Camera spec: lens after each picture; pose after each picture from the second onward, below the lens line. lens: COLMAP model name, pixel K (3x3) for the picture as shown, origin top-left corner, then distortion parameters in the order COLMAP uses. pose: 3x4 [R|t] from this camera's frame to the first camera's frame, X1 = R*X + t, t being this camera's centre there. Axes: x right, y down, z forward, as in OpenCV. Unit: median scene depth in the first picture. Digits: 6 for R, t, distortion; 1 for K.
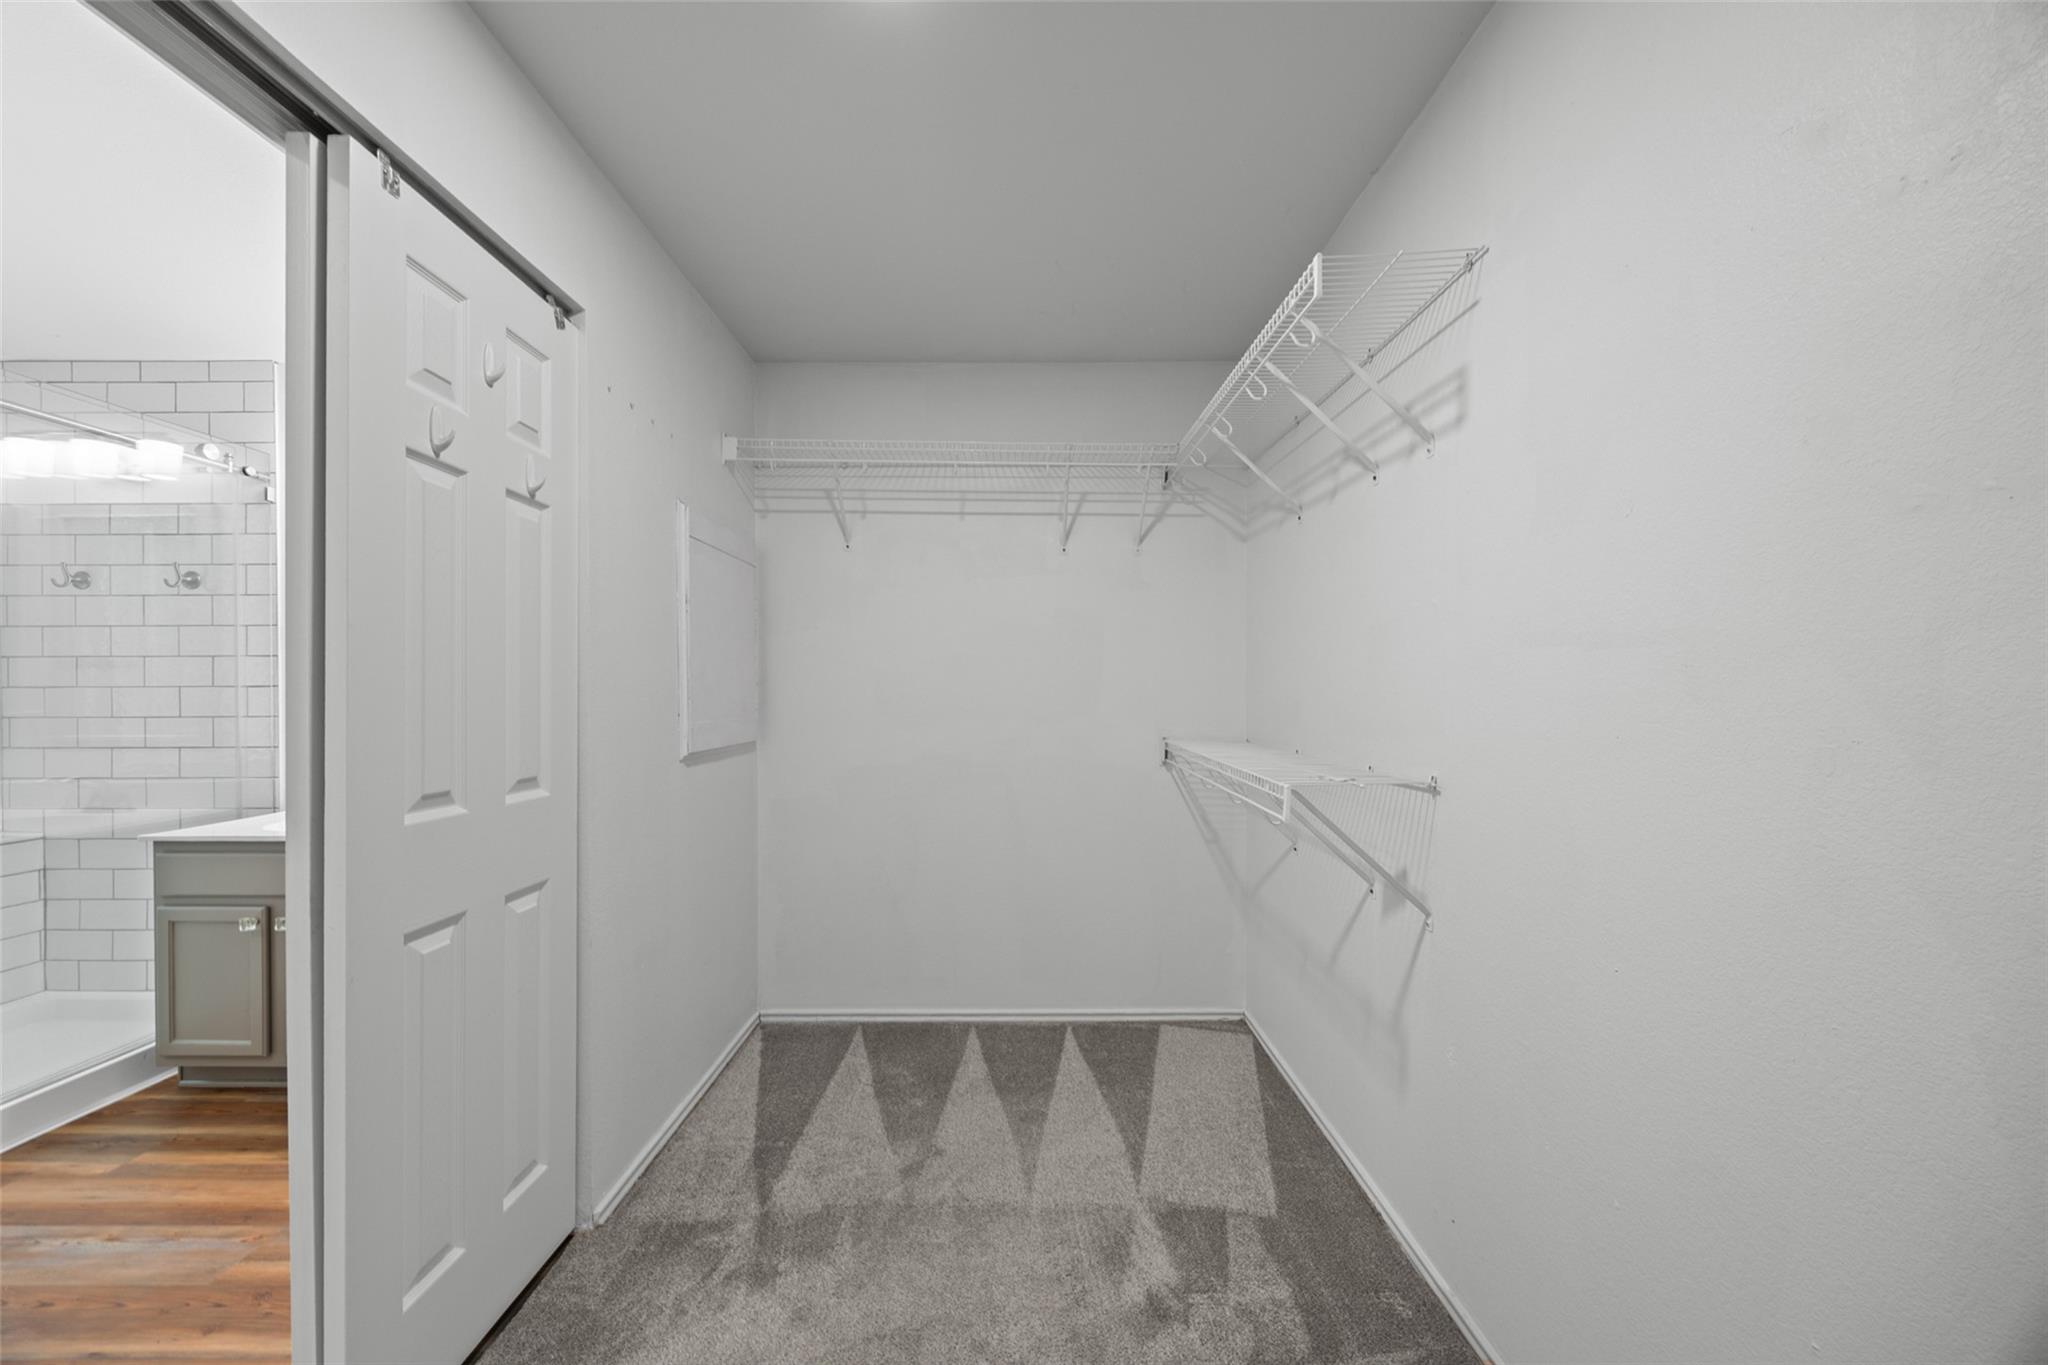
lens RADIAL K [[765.6, 0, 1020.2], [0, 765.6, 714.9], [0, 0, 1]] dist [-0.002051, -0.000356]
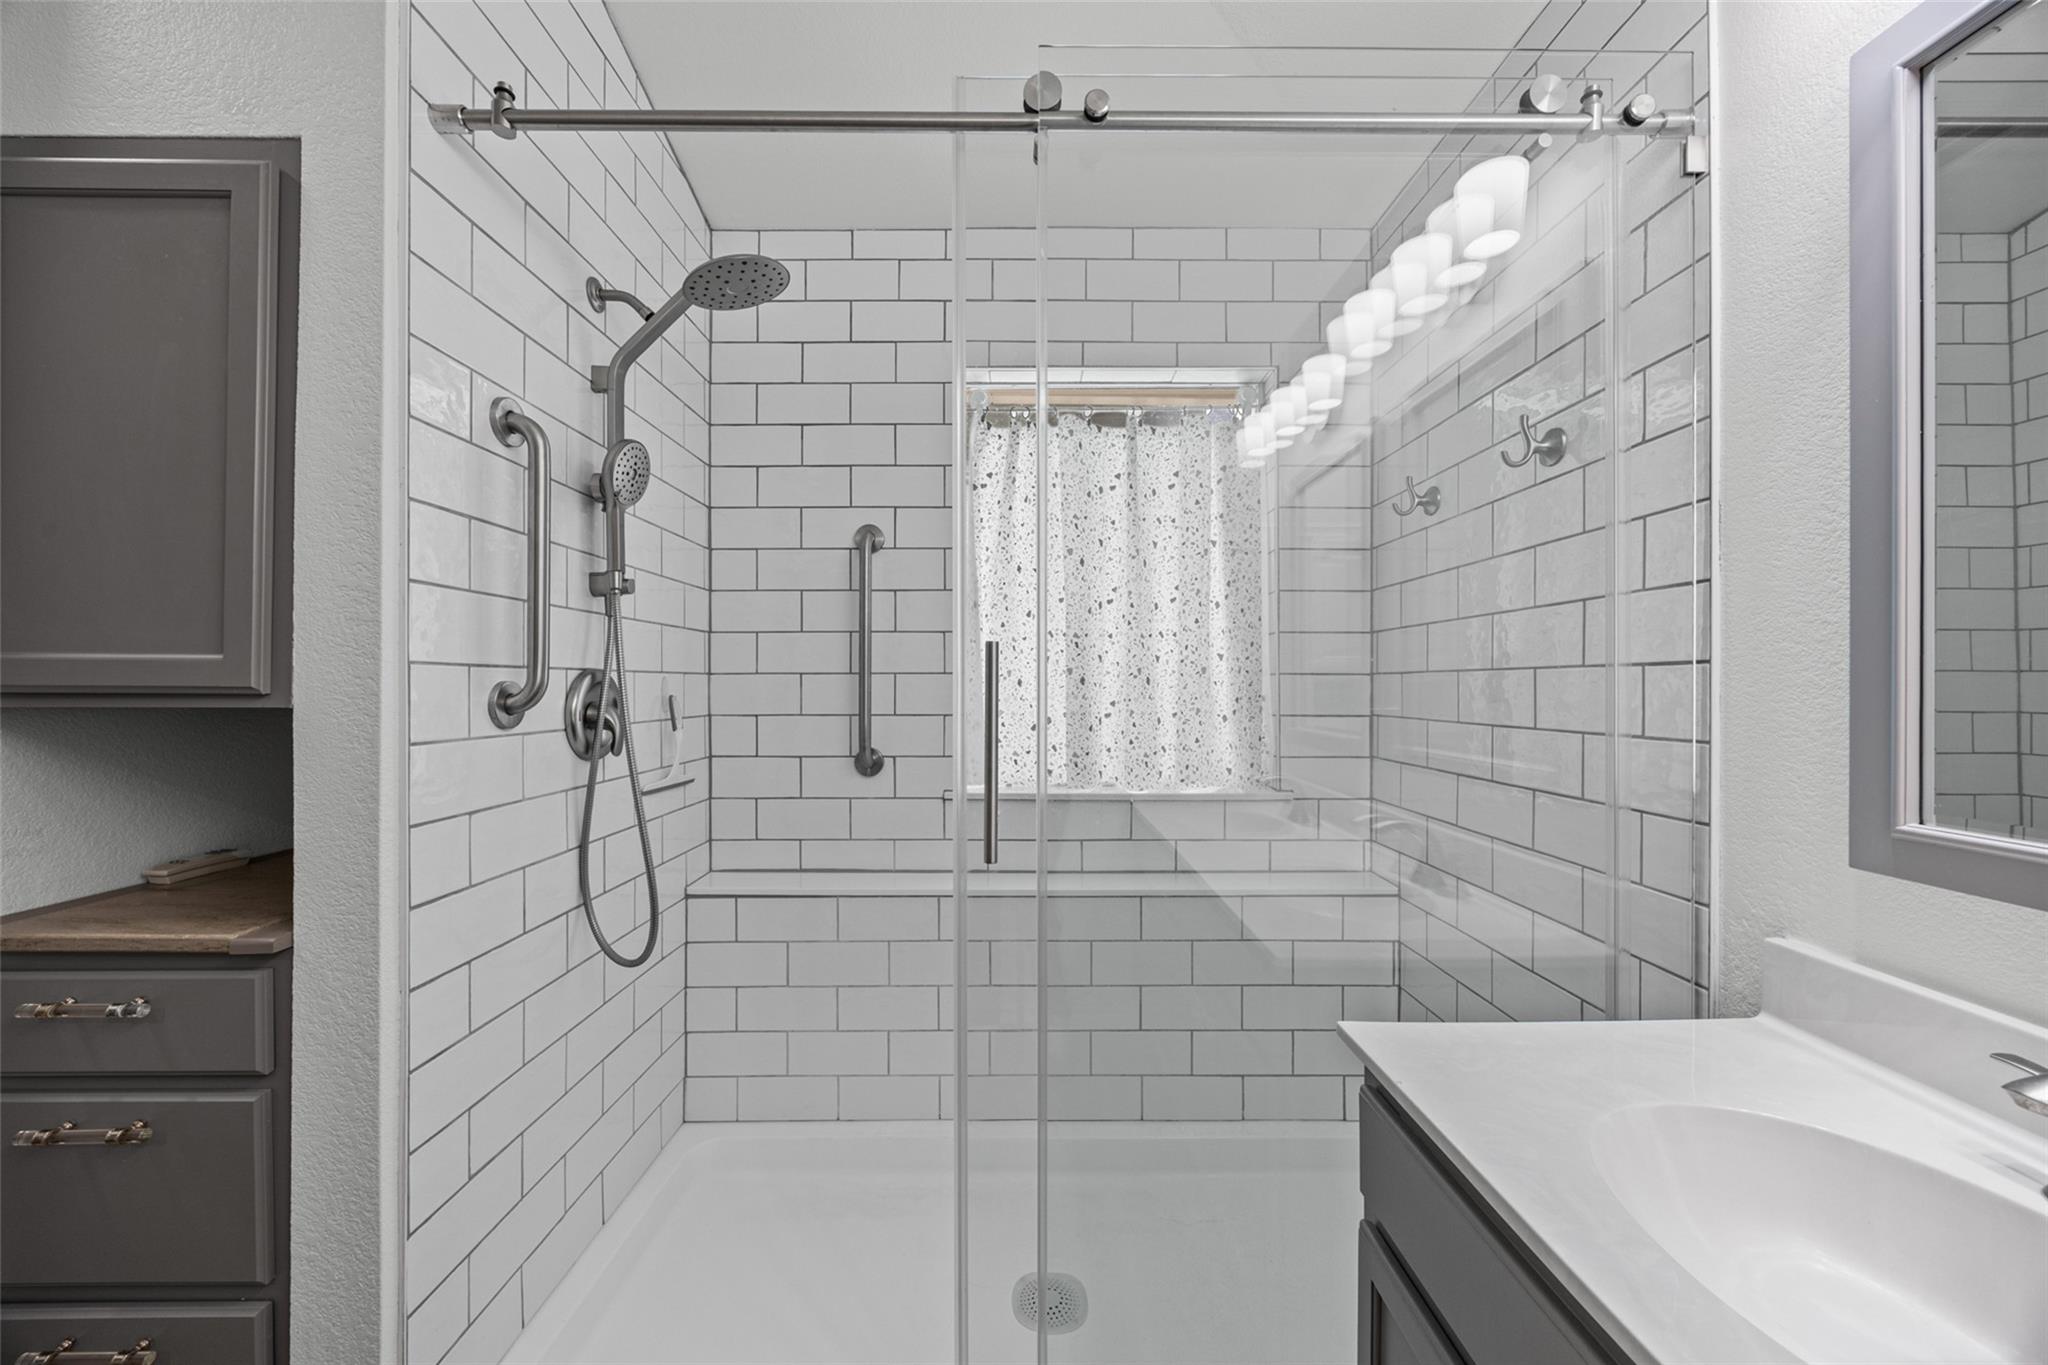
lens RADIAL K [[789.6, 0, 1020.9], [0, 789.6, 680.3], [0, 0, 1]] dist [-0.000641, -0.000527]
pose [[0.002189, -0.003493, -0.999992, -0.683116], [-0.026115, 0.999653, -0.003549, -0.021341], [0.999657, 0.026122, 0.002098, 0.775204]]
